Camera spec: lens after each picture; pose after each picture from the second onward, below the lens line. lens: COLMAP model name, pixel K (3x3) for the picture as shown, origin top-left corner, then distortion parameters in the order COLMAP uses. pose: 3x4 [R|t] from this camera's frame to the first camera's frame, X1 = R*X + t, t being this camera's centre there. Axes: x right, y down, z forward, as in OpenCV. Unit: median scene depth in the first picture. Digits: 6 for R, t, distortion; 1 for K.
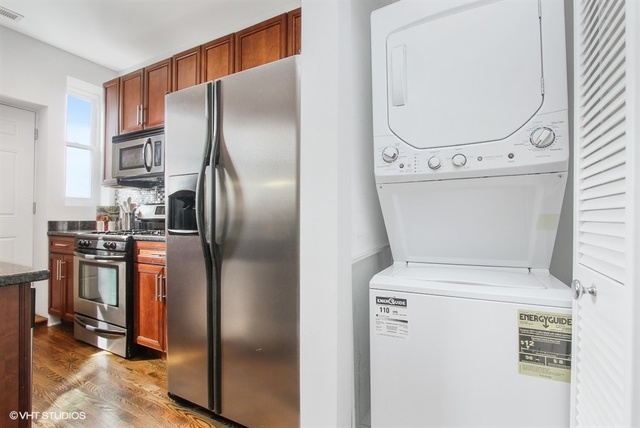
lens RADIAL K [[305.2, 0, 310.4], [0, 305.2, 212.2], [0, 0, 1]] dist [-0.015086, -0.000031]
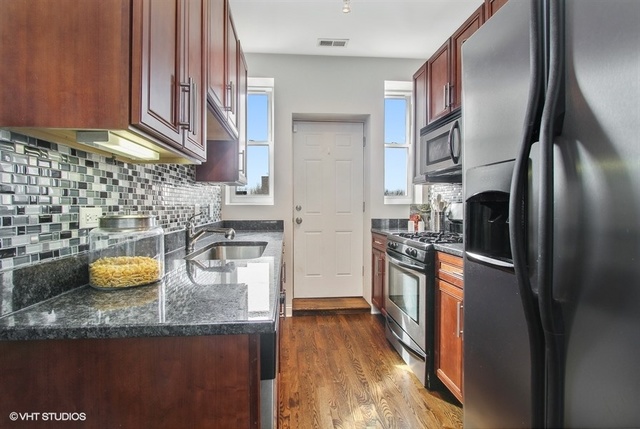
lens RADIAL K [[305.2, 0, 310.4], [0, 305.2, 212.7], [0, 0, 1]] dist [-0.015086, -0.000031]
pose [[0.547715, 0.014599, -0.836538, -0.074642], [0.015241, 0.999508, 0.027422, -0.033904], [0.836526, -0.027770, 0.547223, 0.255058]]
